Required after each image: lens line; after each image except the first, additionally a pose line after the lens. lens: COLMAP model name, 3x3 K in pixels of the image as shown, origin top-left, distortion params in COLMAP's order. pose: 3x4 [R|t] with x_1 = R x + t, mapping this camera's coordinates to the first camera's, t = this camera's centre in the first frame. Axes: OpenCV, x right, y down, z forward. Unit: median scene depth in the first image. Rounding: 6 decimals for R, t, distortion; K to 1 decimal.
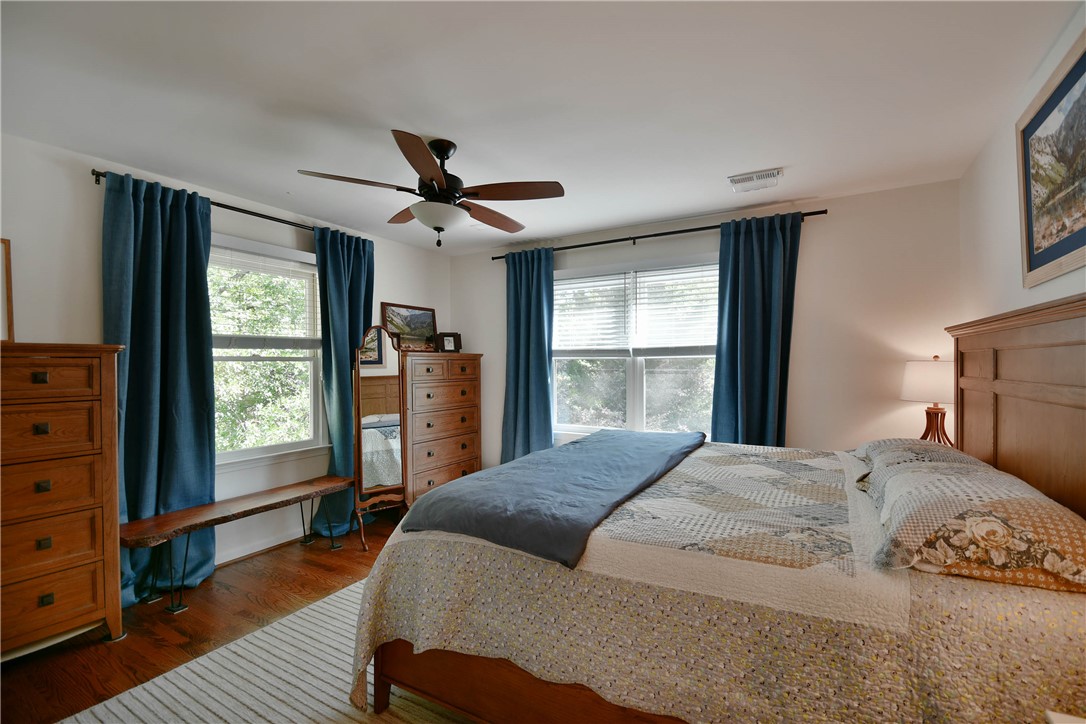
lens RADIAL K [[489.1, 0, 543.0], [0, 489.1, 362.0], [0, 0, 1]] dist [-0.000035, -0.000110]
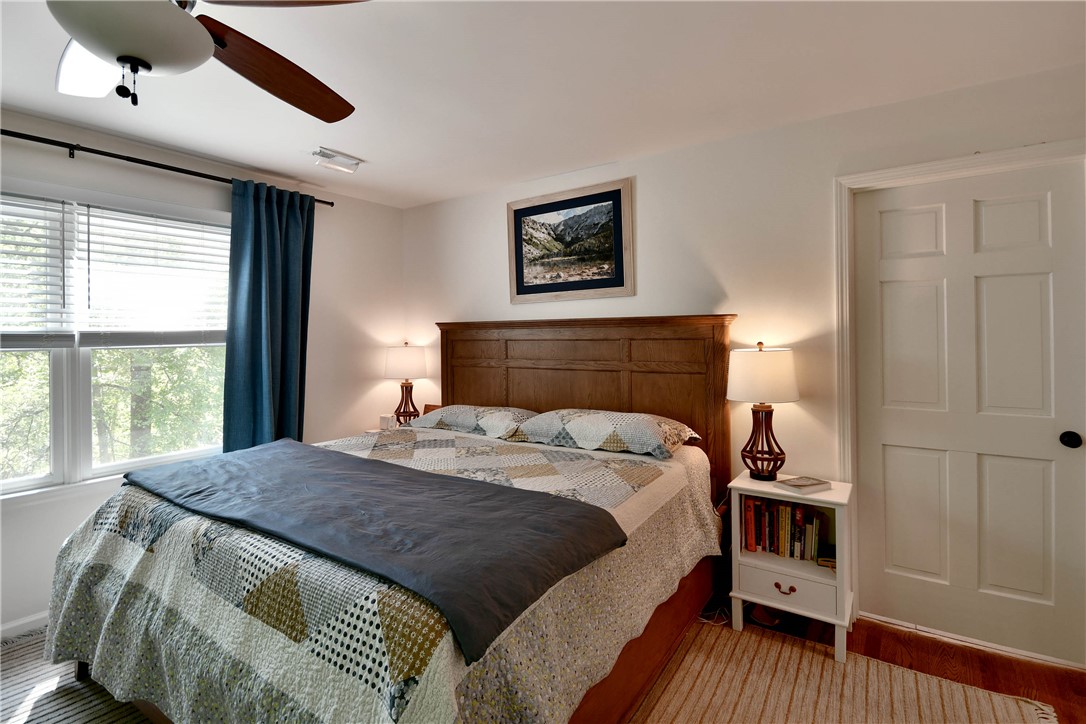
lens RADIAL K [[525.9, 0, 543.3], [0, 525.9, 328.7], [0, 0, 1]] dist [-0.000644, -0.000098]
pose [[0.081342, 0.015076, 0.996572, -0.488351], [0.005921, 0.999861, -0.015609, -0.022213], [-0.996669, 0.007171, 0.081241, 0.458798]]
